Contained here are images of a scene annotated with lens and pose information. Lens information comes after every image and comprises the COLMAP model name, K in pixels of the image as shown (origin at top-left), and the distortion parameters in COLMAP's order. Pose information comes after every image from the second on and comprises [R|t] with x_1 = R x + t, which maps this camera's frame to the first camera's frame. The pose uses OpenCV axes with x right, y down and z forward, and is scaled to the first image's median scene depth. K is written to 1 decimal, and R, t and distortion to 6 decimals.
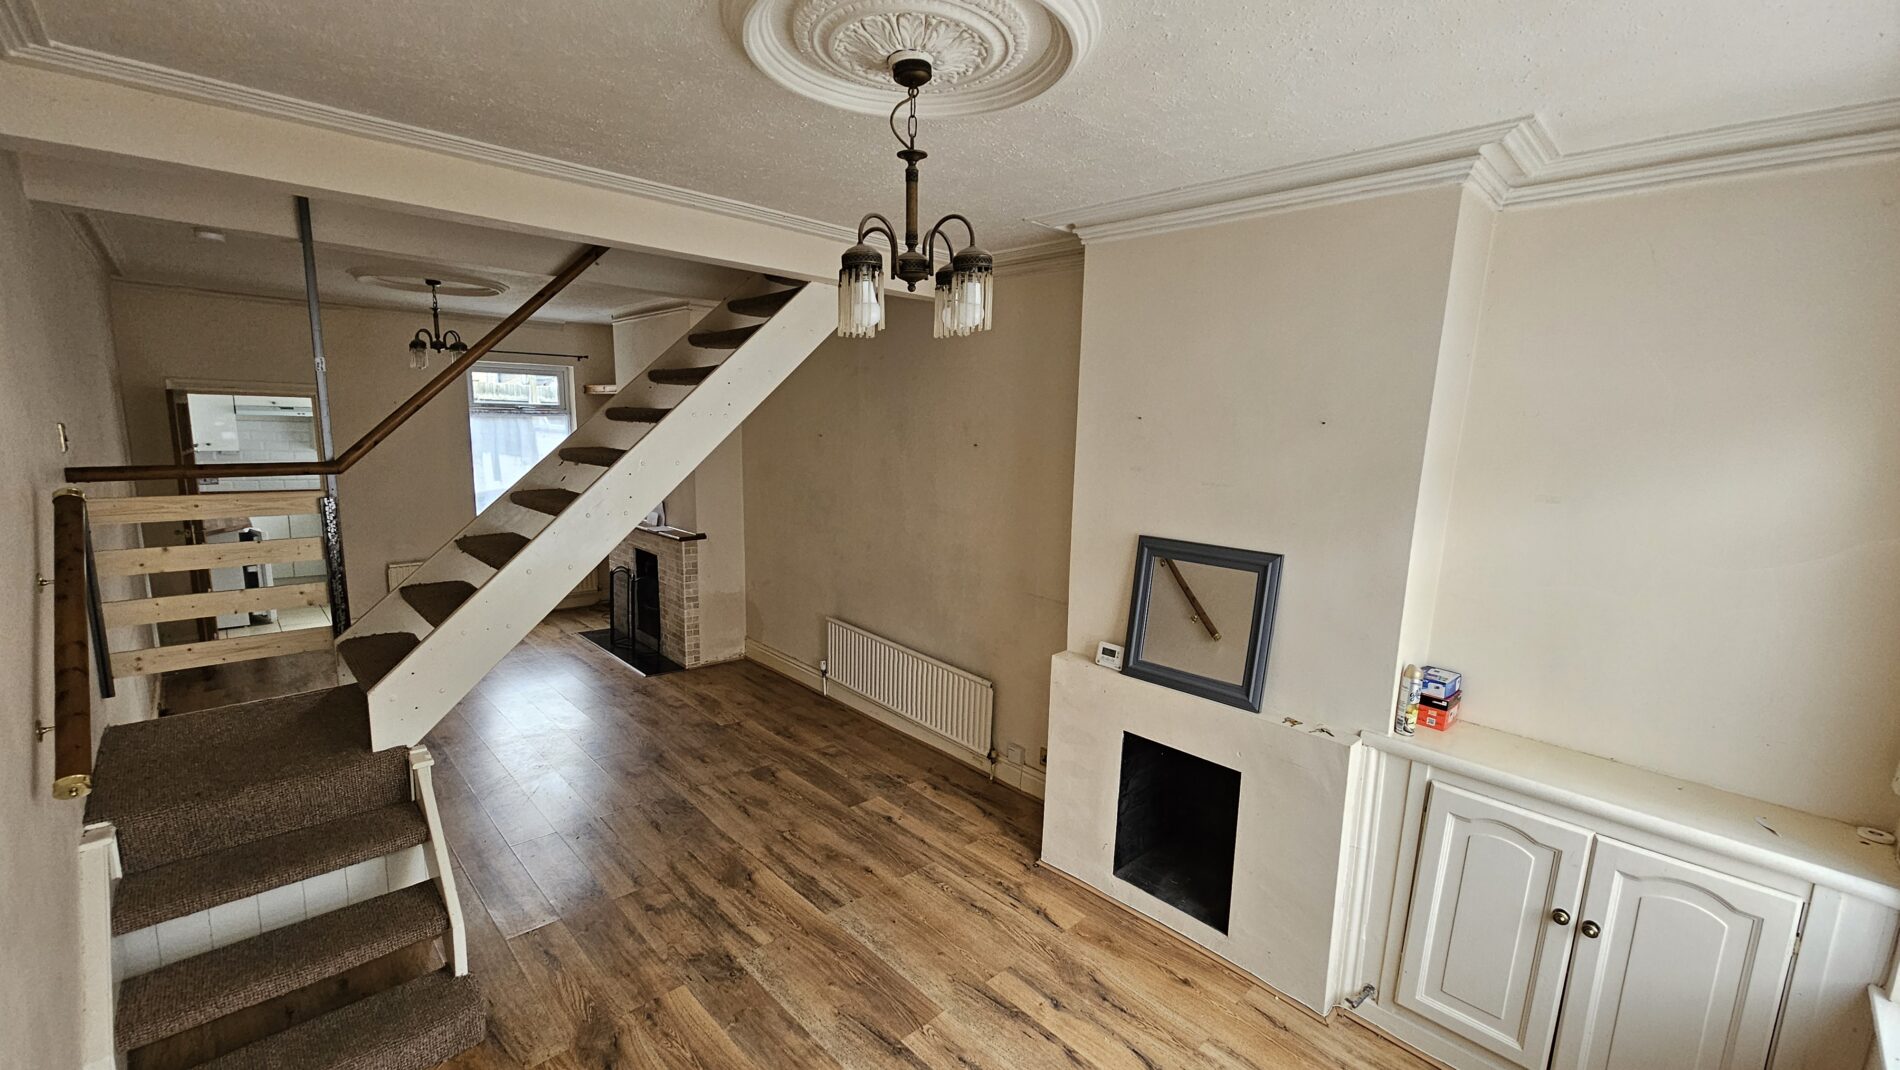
lens RADIAL K [[769.0, 0, 943.9], [0, 769.0, 542.9], [0, 0, 1]] dist [0.000976, -0.000002]
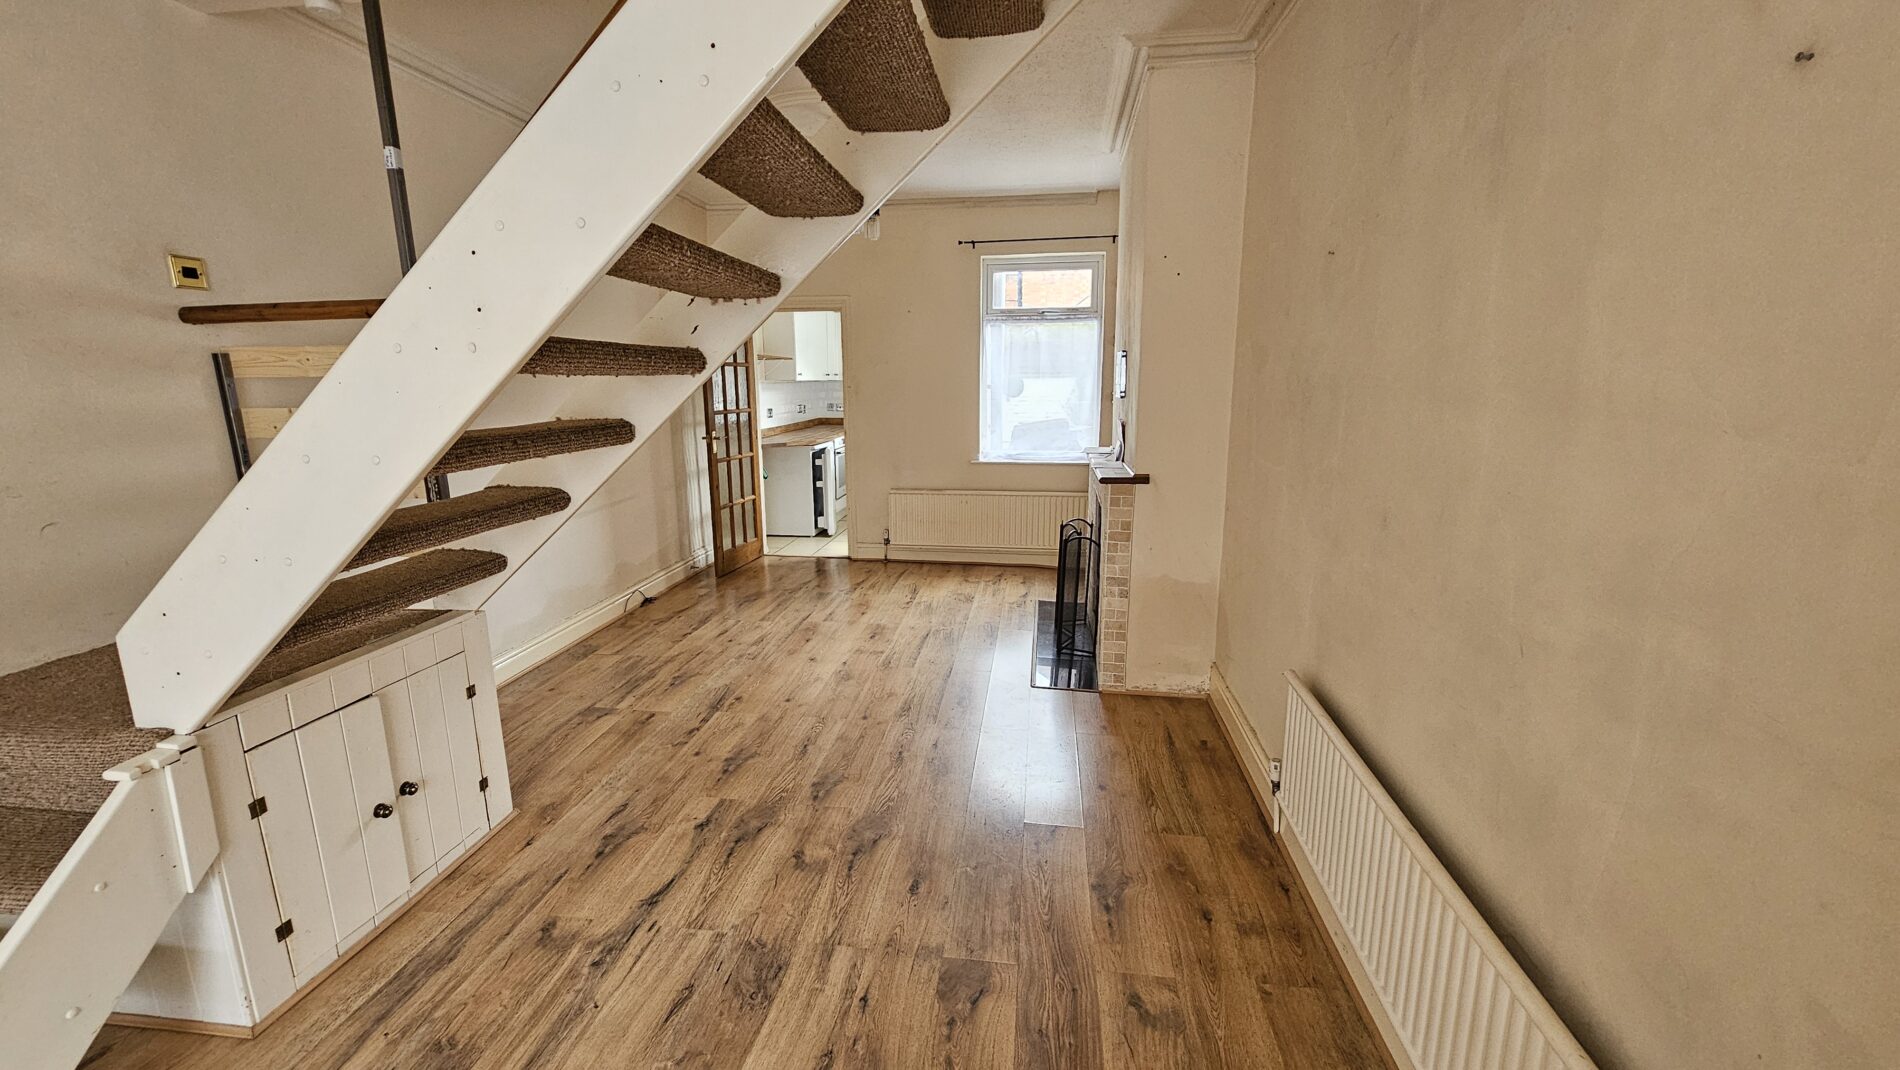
lens RADIAL K [[769.0, 0, 947.3], [0, 769.0, 541.8], [0, 0, 1]] dist [0.000976, -0.000002]
pose [[0.614674, 0.130580, -0.777898, 0.061160], [-0.100426, 0.991132, 0.087020, 0.003285], [0.782362, 0.024632, 0.622336, 0.552155]]
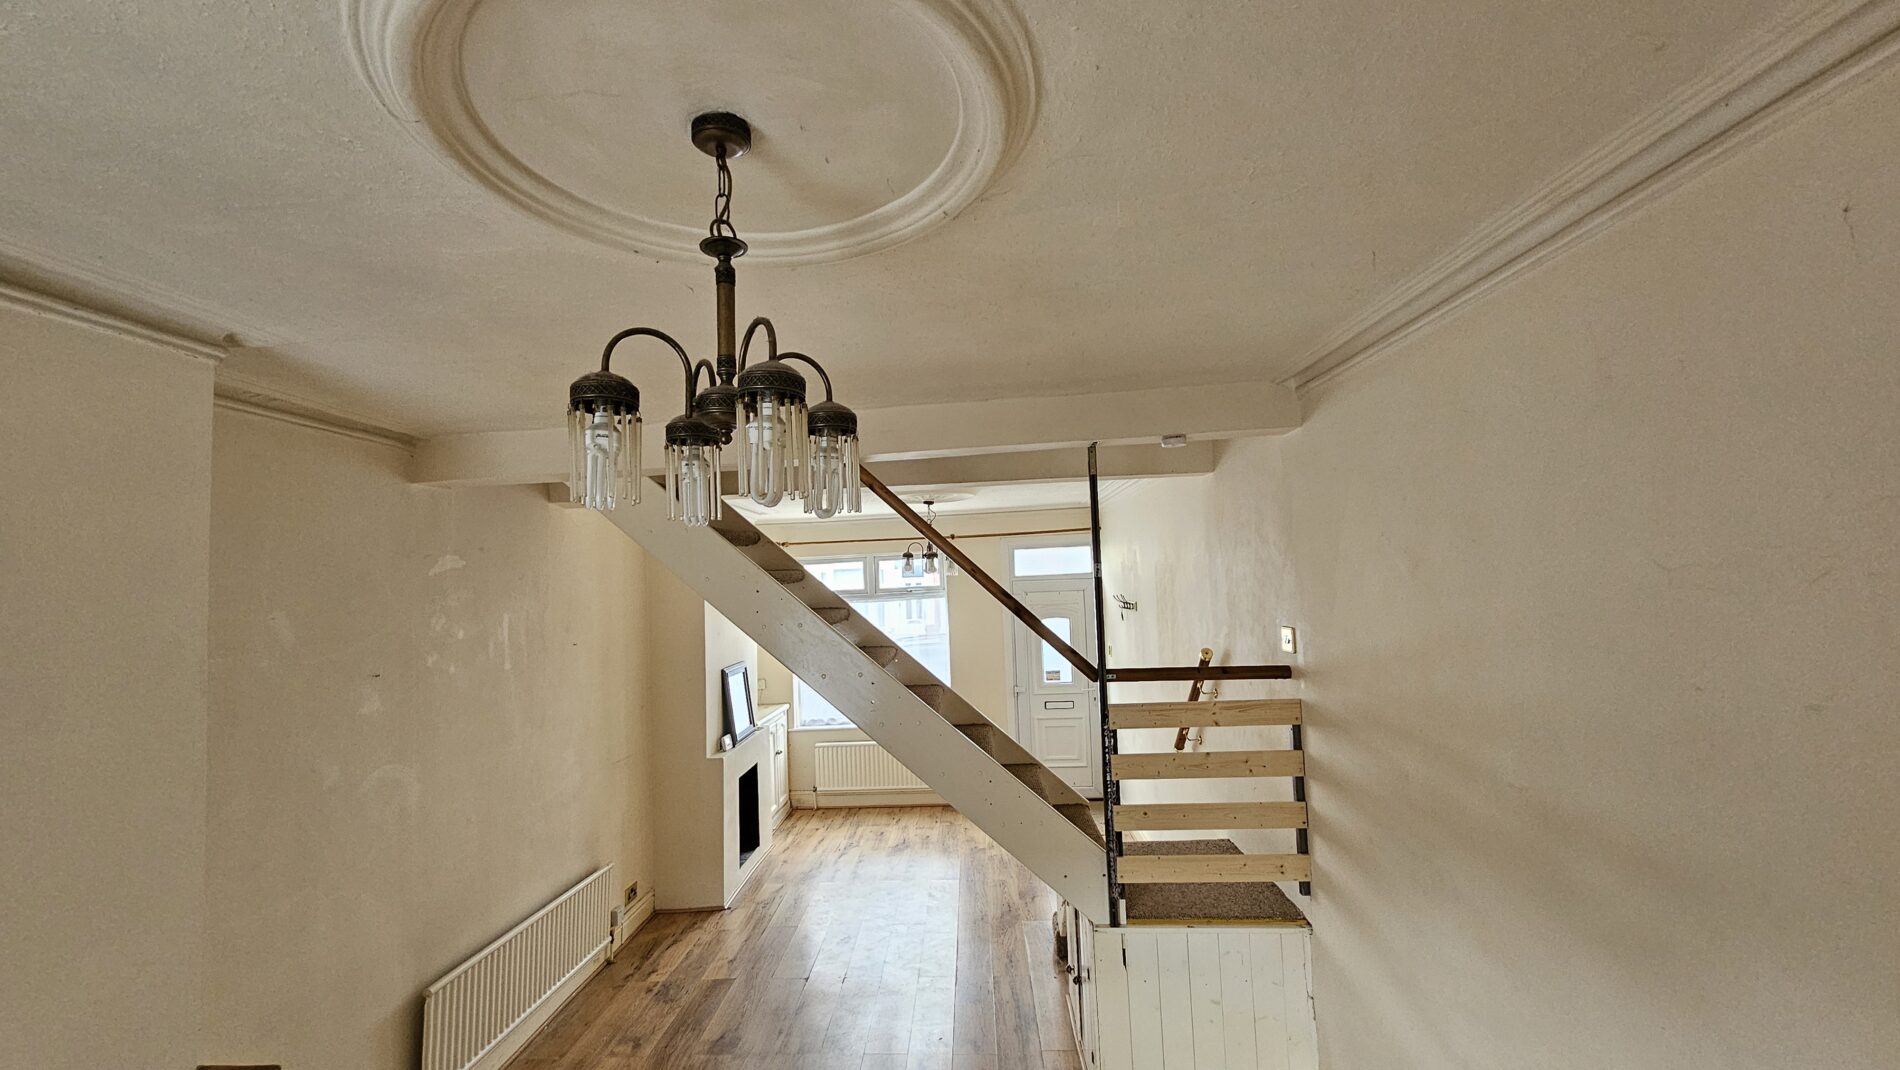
lens RADIAL K [[769.0, 0, 949.3], [0, 769.0, 530.7], [0, 0, 1]] dist [0.000976, -0.000002]
pose [[-0.693505, 0.029593, 0.719844, -0.815035], [0.118945, 0.990148, 0.073888, -0.231934], [-0.710566, 0.136863, -0.690192, 1.047706]]
